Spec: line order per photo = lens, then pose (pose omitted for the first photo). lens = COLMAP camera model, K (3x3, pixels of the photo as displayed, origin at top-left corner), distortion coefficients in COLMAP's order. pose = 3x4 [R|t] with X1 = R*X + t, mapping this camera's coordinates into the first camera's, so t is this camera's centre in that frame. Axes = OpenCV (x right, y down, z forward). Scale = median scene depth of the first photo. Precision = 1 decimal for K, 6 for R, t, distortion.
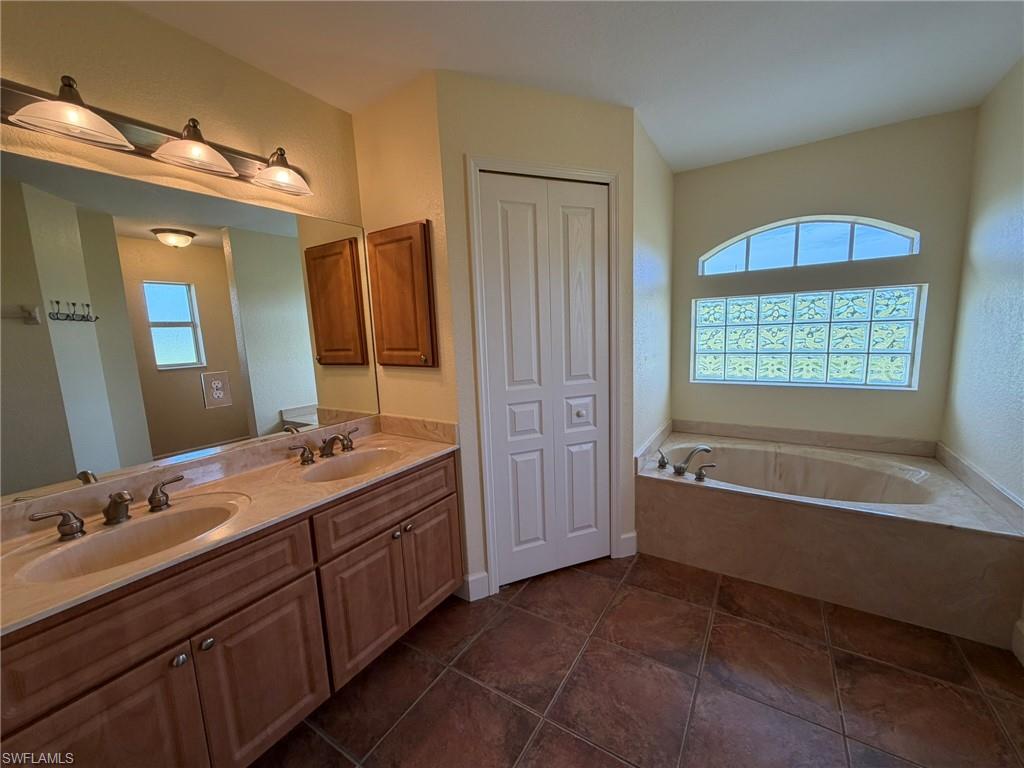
lens RADIAL K [[410.5, 0, 509.6], [0, 410.5, 385.3], [0, 0, 1]] dist [-0.001340, 0.001007]
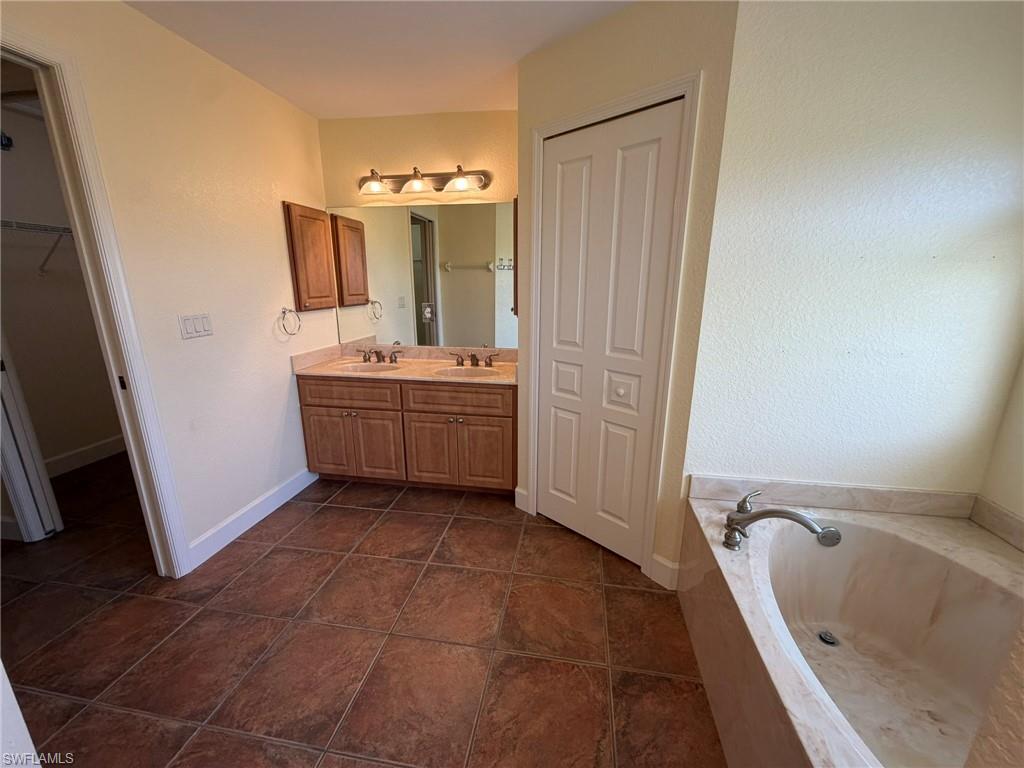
lens RADIAL K [[410.5, 0, 511.9], [0, 410.5, 385.8], [0, 0, 1]] dist [-0.001340, 0.001007]
pose [[0.388516, 0.268915, -0.881329, 0.848032], [-0.147249, 0.962294, 0.228708, -0.110507], [0.909601, 0.040918, 0.413464, 0.416389]]
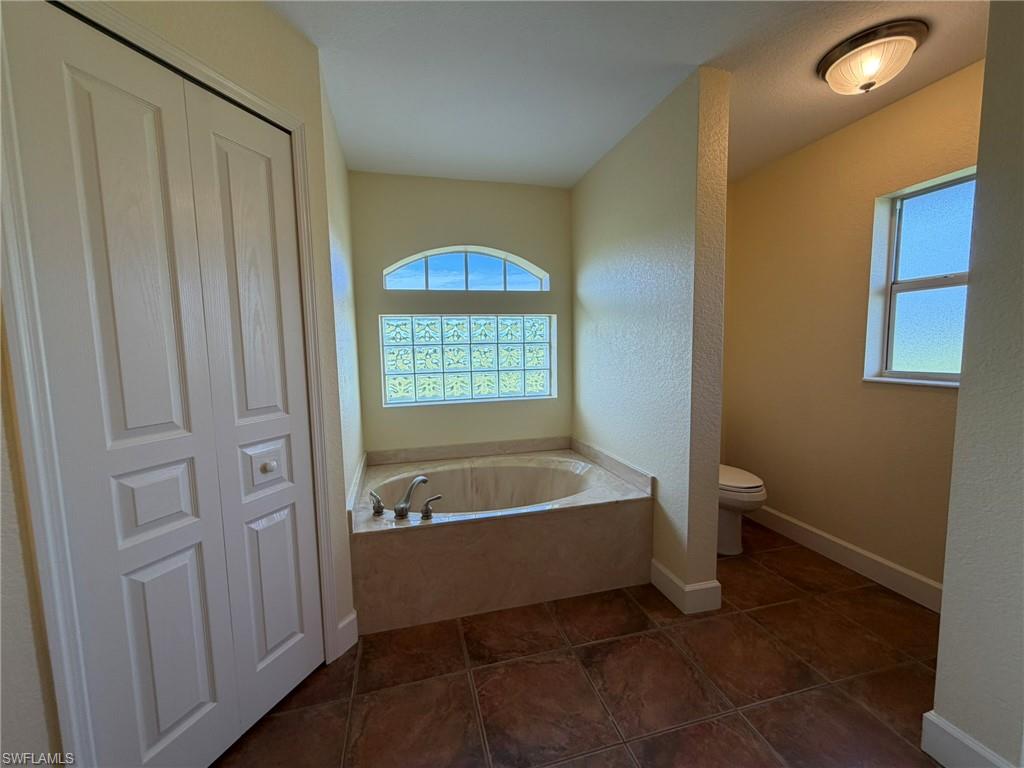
lens RADIAL K [[410.5, 0, 511.8], [0, 410.5, 384.6], [0, 0, 1]] dist [-0.001340, 0.001007]
pose [[0.673375, -0.042800, 0.738061, -0.038967], [0.095710, 0.994968, -0.029624, -0.004322], [-0.733079, 0.090588, 0.674084, 0.270618]]
